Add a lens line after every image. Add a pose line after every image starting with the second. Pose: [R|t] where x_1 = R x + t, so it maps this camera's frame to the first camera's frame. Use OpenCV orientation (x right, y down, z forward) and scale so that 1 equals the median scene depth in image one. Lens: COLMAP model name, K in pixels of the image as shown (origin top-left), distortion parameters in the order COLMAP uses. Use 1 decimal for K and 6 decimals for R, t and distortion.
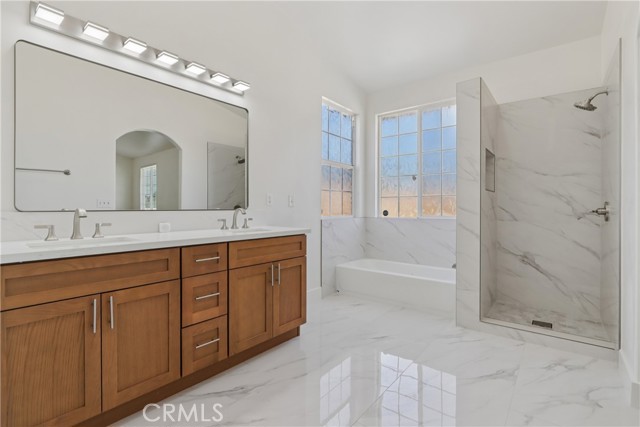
lens RADIAL K [[295.6, 0, 320.0], [0, 295.6, 209.9], [0, 0, 1]] dist [-0.010356, -0.000339]
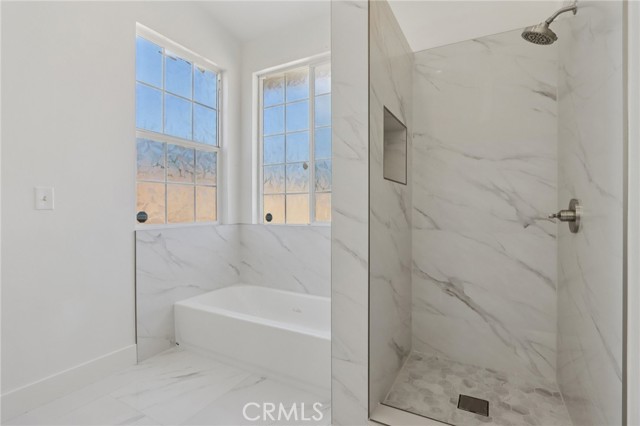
lens RADIAL K [[295.6, 0, 320.6], [0, 295.6, 213.0], [0, 0, 1]] dist [-0.010356, -0.000339]
pose [[0.986907, -0.005238, 0.161206, 0.311369], [0.004409, 0.999975, 0.005499, -0.004360], [-0.161230, -0.004716, 0.986906, 0.405073]]
